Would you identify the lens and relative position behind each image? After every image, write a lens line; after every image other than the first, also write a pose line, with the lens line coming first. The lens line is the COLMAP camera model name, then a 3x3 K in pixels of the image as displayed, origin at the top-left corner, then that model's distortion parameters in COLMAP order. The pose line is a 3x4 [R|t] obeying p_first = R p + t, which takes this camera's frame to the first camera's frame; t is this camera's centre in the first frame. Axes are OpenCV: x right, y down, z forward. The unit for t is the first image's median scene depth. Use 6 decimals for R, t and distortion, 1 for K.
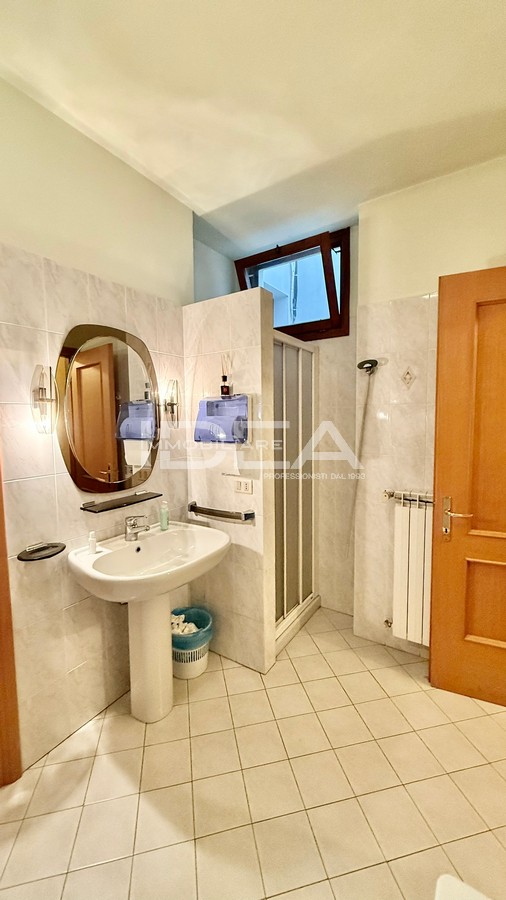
lens RADIAL K [[356.7, 0, 251.0], [0, 356.7, 444.1], [0, 0, 1]] dist [-0.001991, 0.000405]
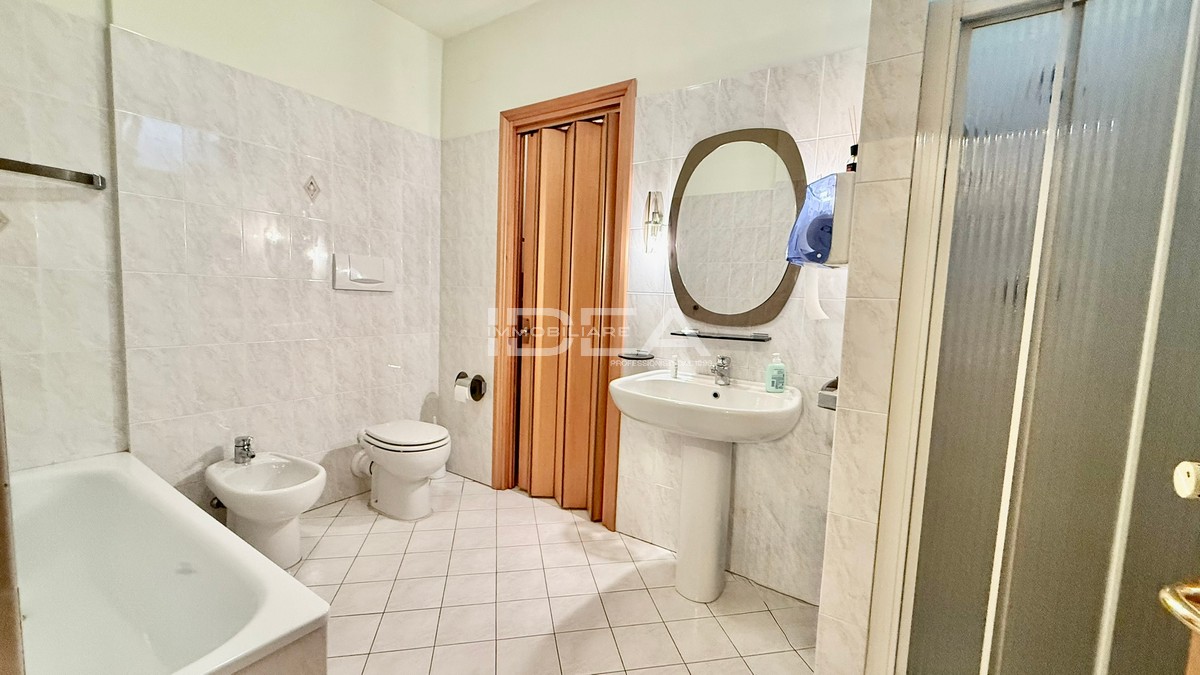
lens RADIAL K [[475.5, 0, 597.1], [0, 475.5, 339.5], [0, 0, 1]] dist [-0.001991, 0.000405]
pose [[-0.001197, 0.102471, -0.994735, 0.875333], [-0.114539, 0.988175, 0.101933, 0.098390], [0.993418, 0.114058, 0.010554, 0.793014]]
